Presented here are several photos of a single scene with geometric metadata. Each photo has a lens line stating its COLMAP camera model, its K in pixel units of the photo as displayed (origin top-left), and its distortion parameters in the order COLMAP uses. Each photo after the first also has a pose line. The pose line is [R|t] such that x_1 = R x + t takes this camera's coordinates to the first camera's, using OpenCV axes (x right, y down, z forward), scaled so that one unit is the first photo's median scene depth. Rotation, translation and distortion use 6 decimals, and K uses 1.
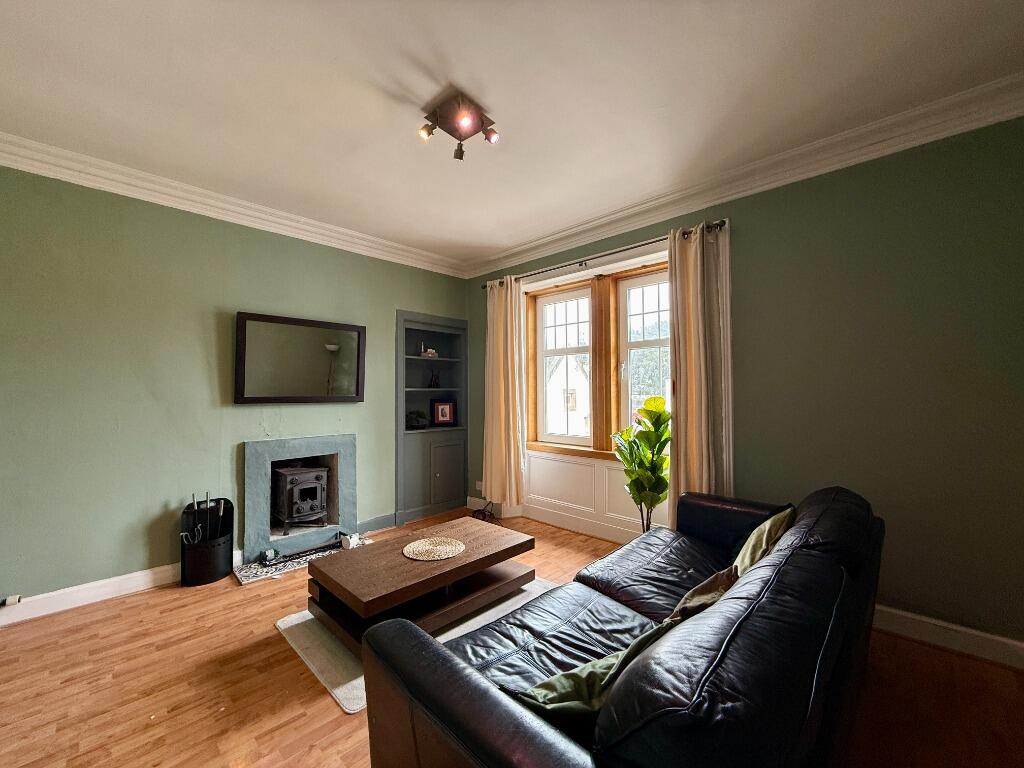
lens RADIAL K [[407.7, 0, 509.0], [0, 407.7, 383.4], [0, 0, 1]] dist [-0.002436, 0.000292]
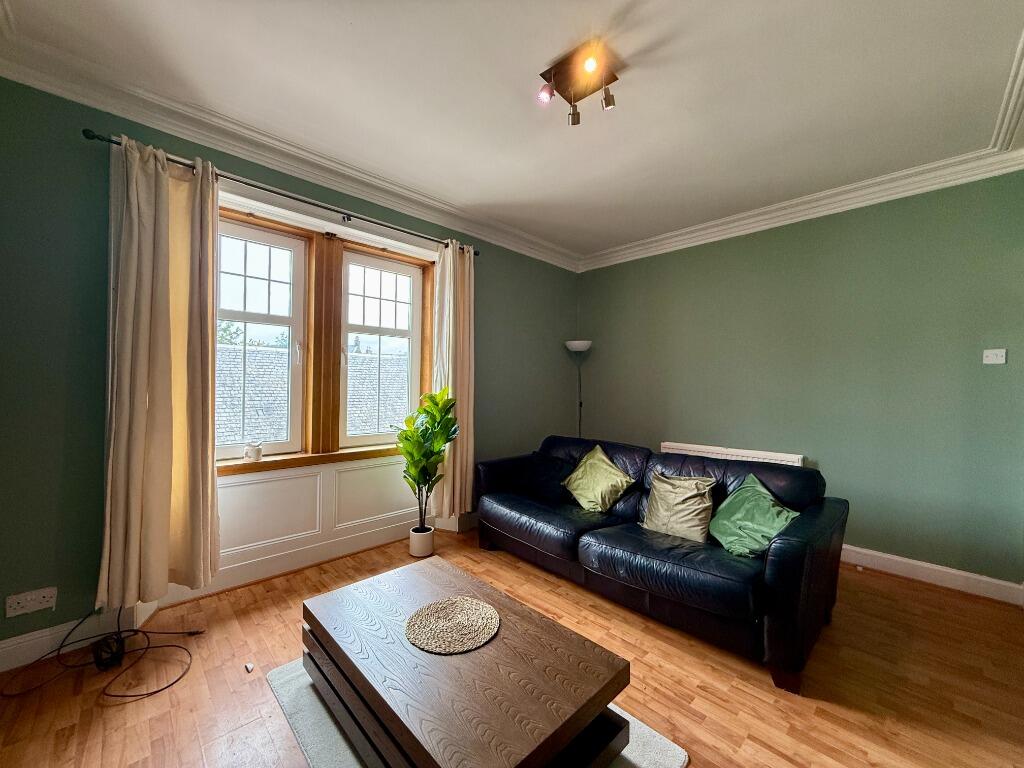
lens RADIAL K [[412.9, 0, 510.1], [0, 412.9, 380.6], [0, 0, 1]] dist [0.006140, 0.000285]
pose [[0.032249, 0.006066, 0.999461, -0.614623], [-0.044345, 0.999006, -0.004632, 0.010165], [-0.998496, -0.044171, 0.032486, 0.654651]]
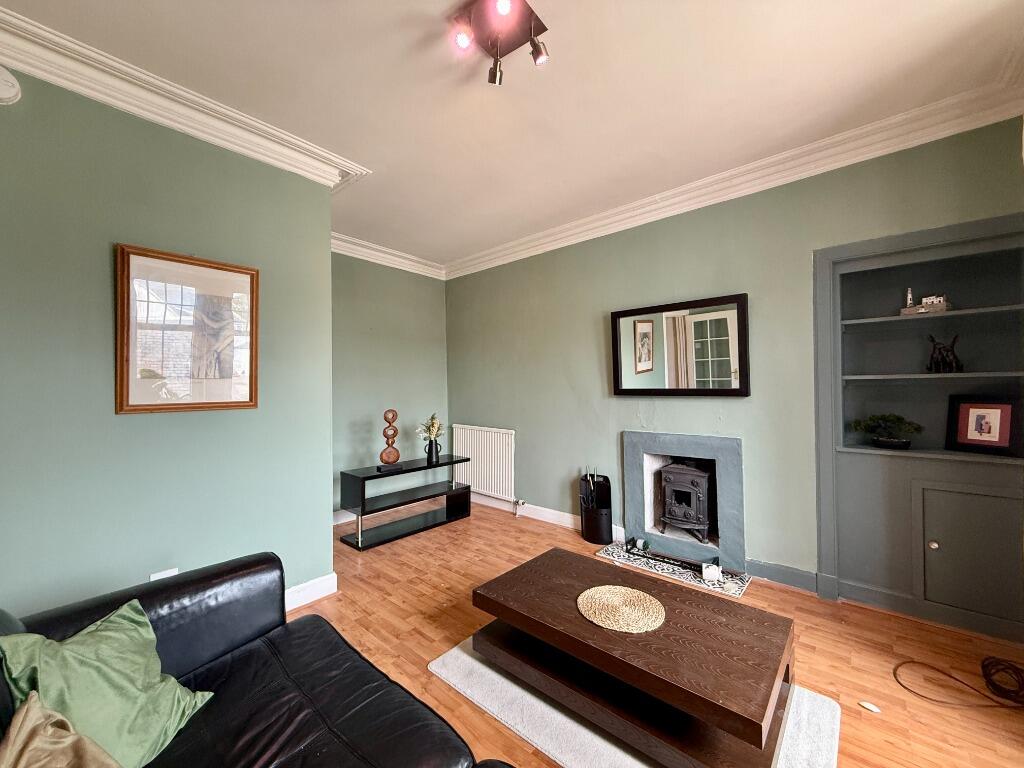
lens RADIAL K [[407.7, 0, 509.0], [0, 407.7, 383.4], [0, 0, 1]] dist [-0.002436, 0.000292]
pose [[0.056599, -0.004460, -0.998387, 0.371665], [0.036326, 0.999337, -0.002405, 0.008391], [0.997736, -0.036131, 0.056724, 0.565135]]
